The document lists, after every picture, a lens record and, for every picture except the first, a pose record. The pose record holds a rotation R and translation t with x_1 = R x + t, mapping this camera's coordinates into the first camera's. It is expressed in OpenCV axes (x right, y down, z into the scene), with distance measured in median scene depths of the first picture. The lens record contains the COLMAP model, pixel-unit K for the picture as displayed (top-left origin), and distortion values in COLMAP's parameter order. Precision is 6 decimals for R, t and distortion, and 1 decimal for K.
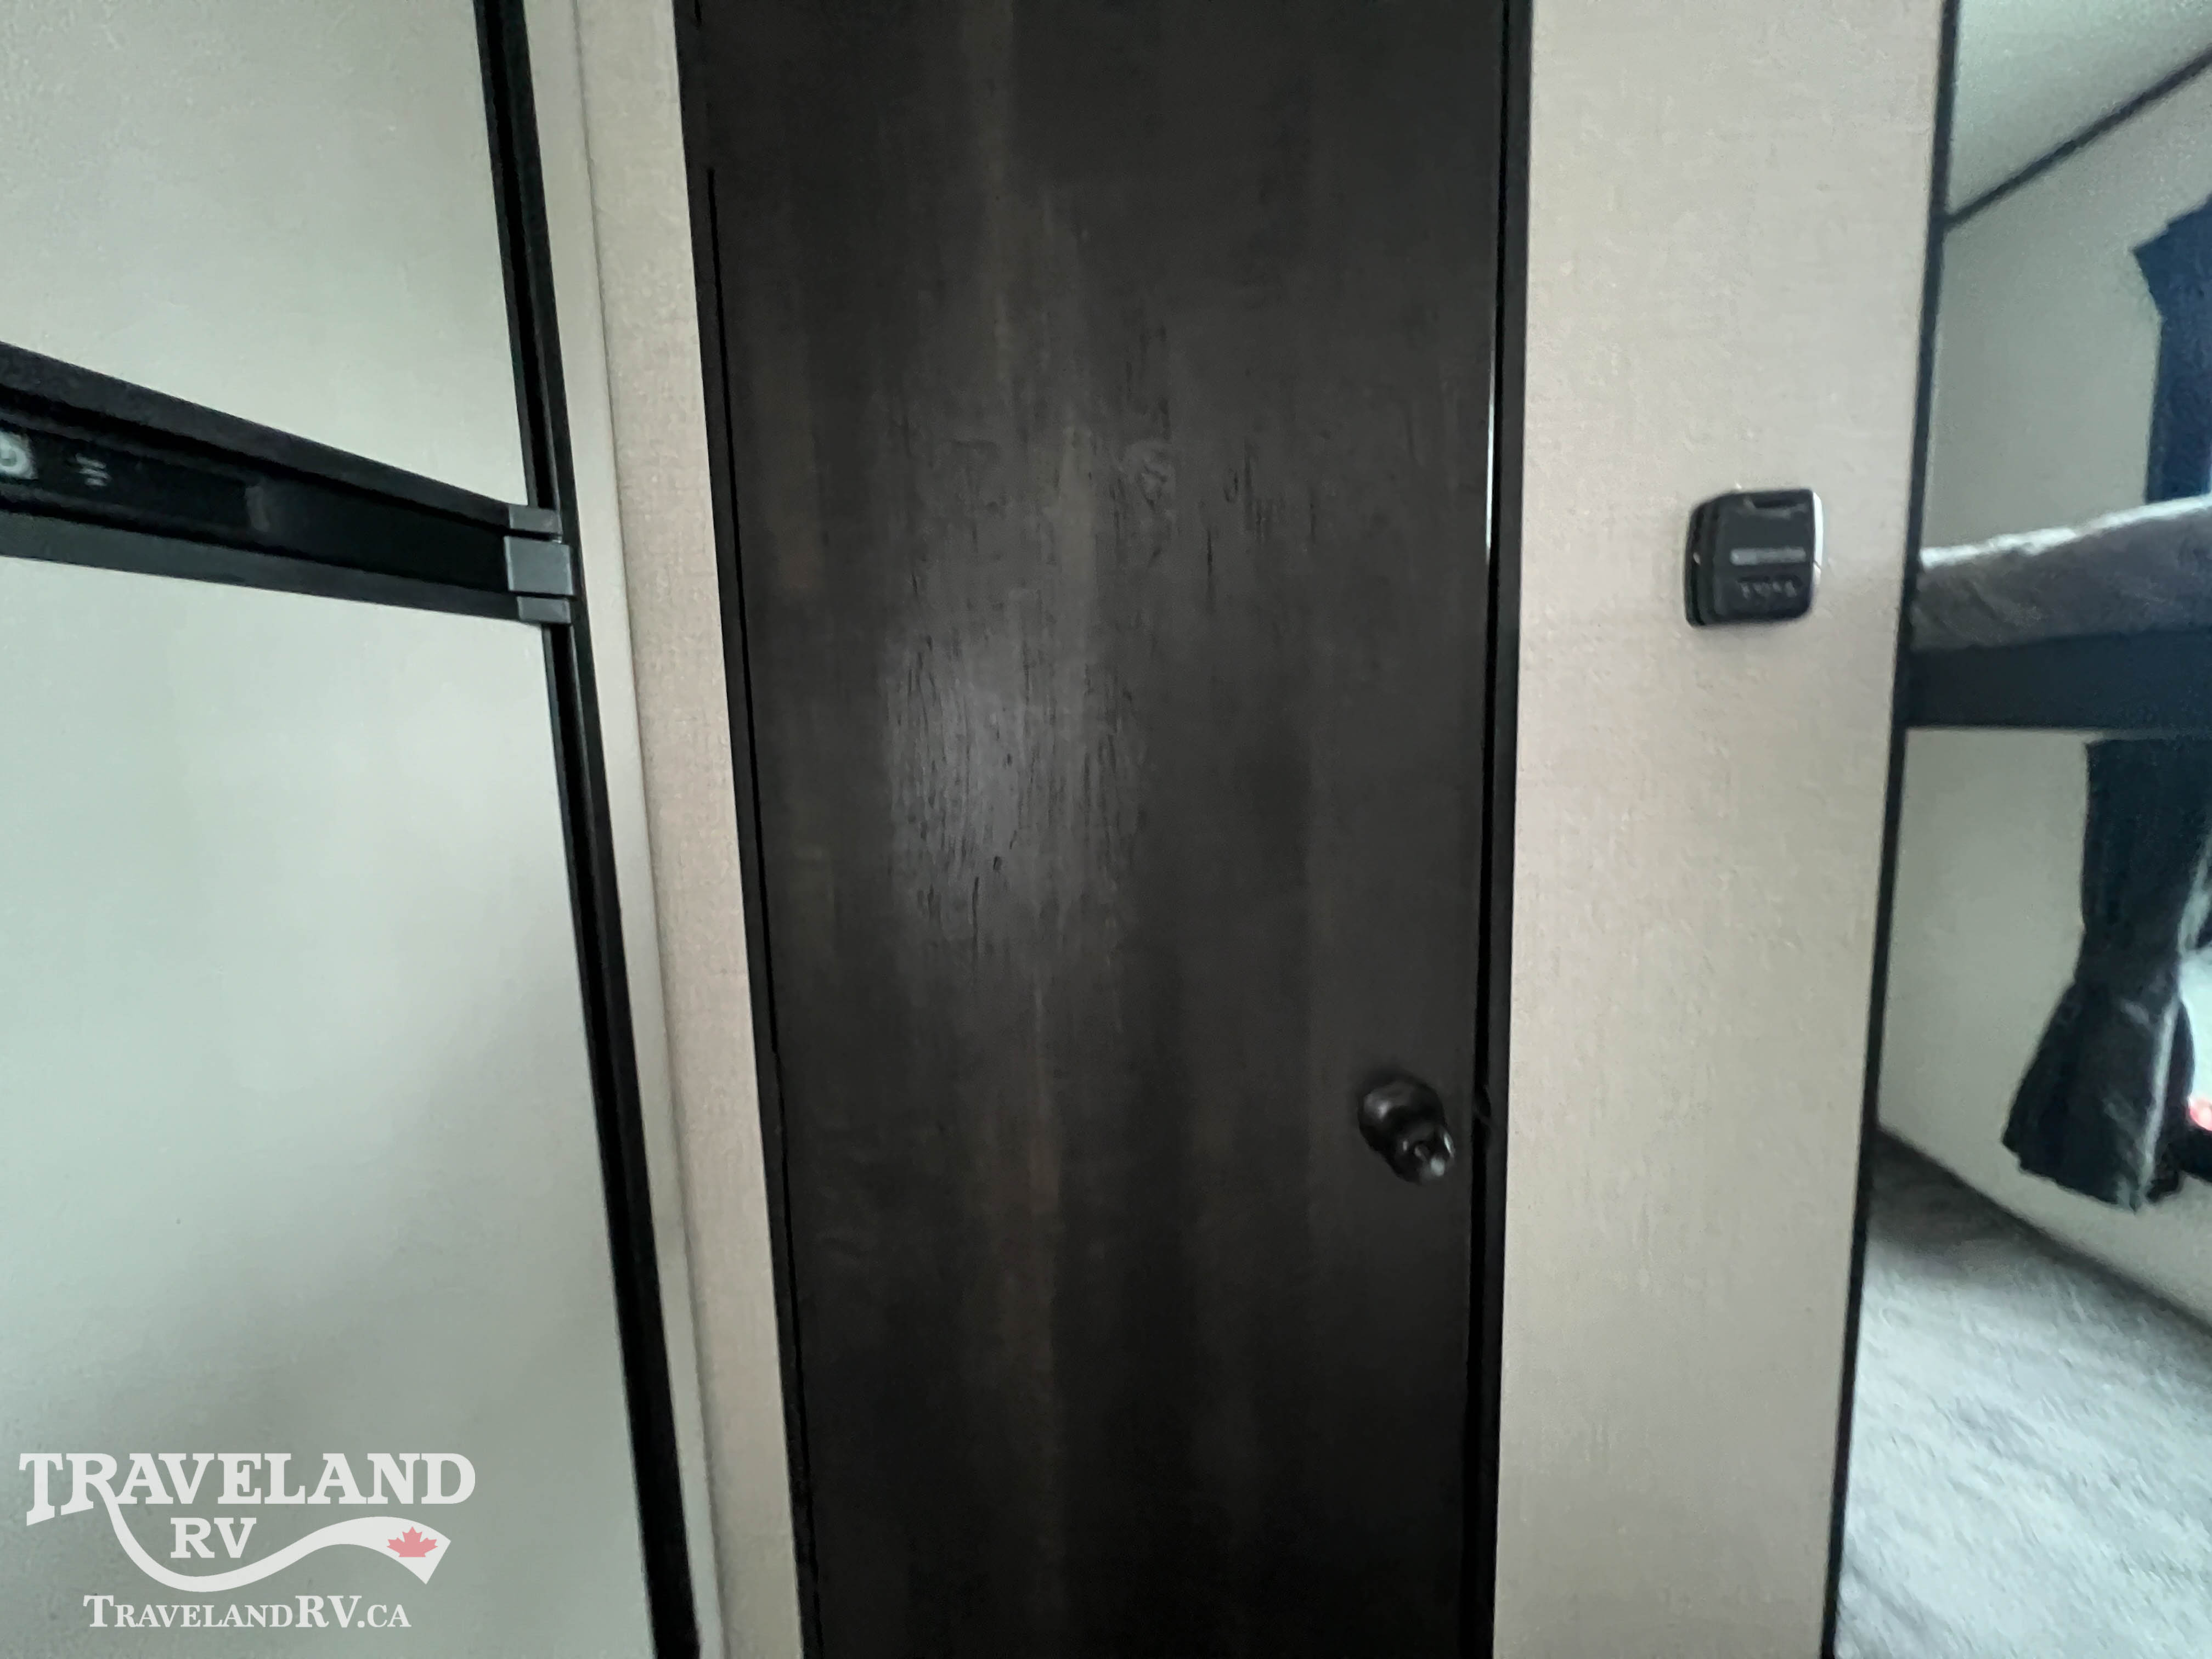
lens RADIAL K [[888.1, 0, 1110.6], [0, 888.1, 825.9], [0, 0, 1]] dist [-0.002577, -0.000535]
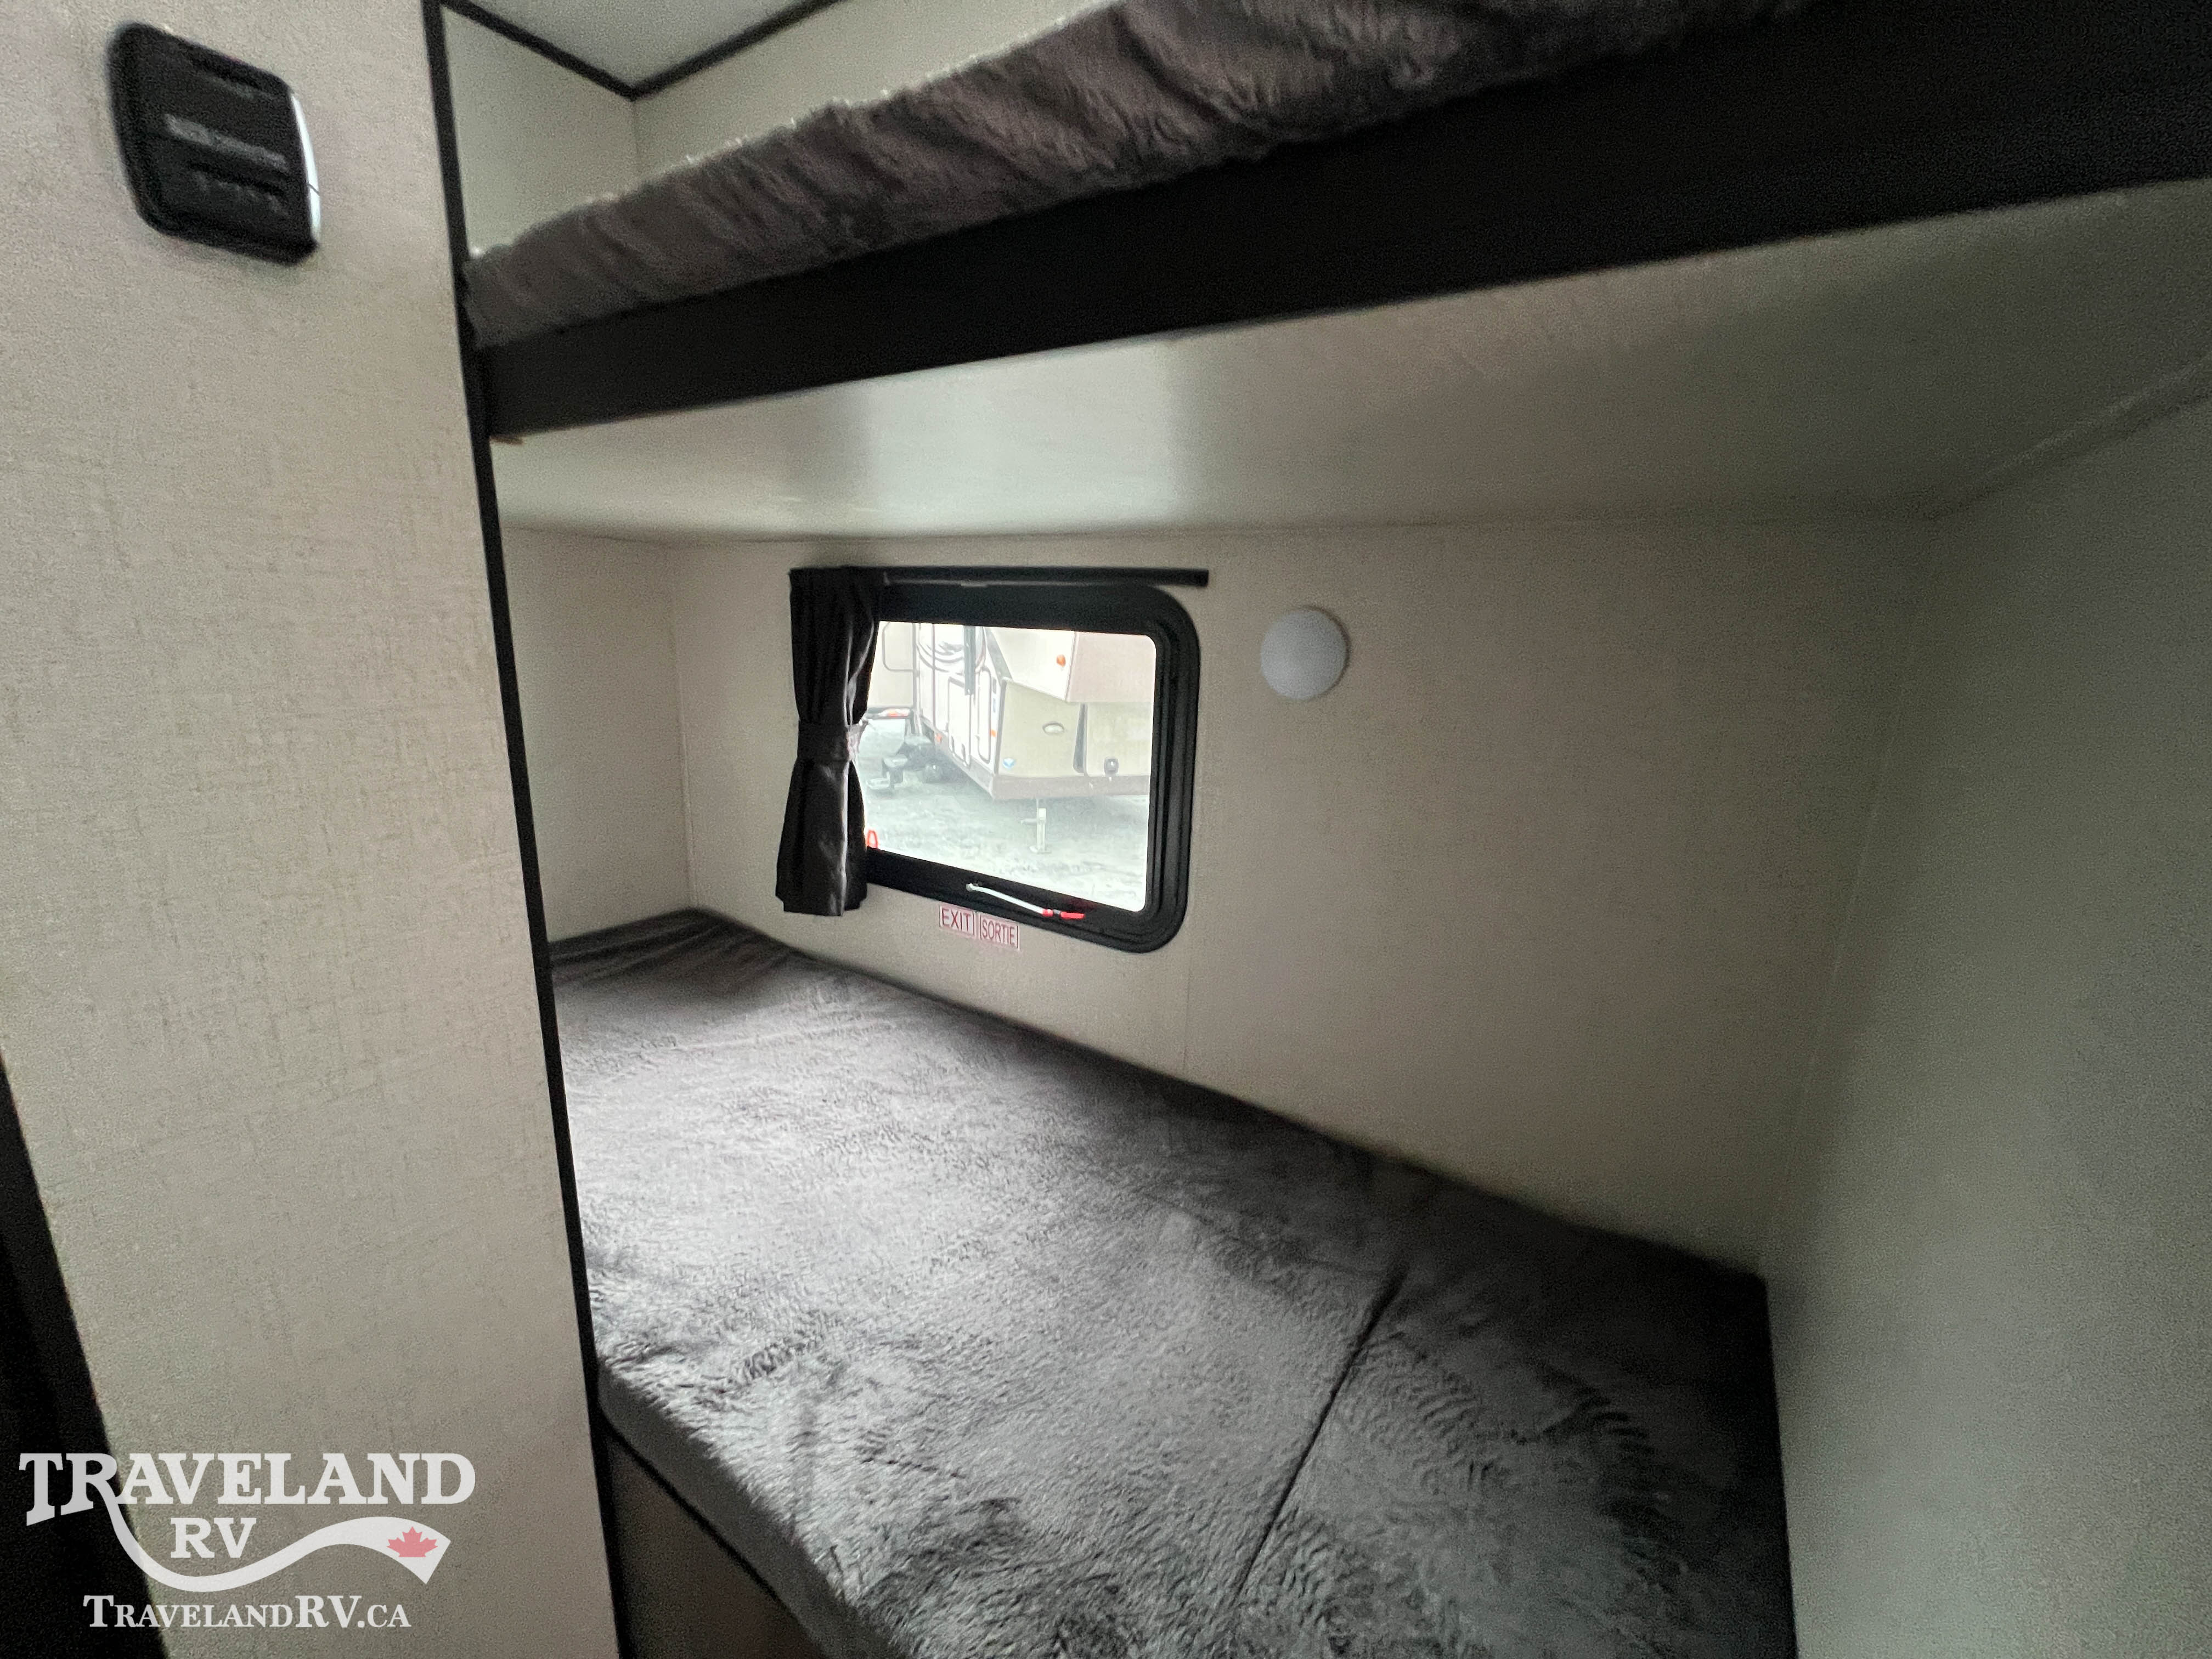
lens RADIAL K [[888.1, 0, 1110.6], [0, 888.1, 825.9], [0, 0, 1]] dist [-0.002577, -0.000535]
pose [[0.476244, -0.156548, 0.865266, 0.180944], [0.044800, 0.987066, 0.153927, 0.103247], [-0.878171, -0.034543, 0.477097, -0.033708]]
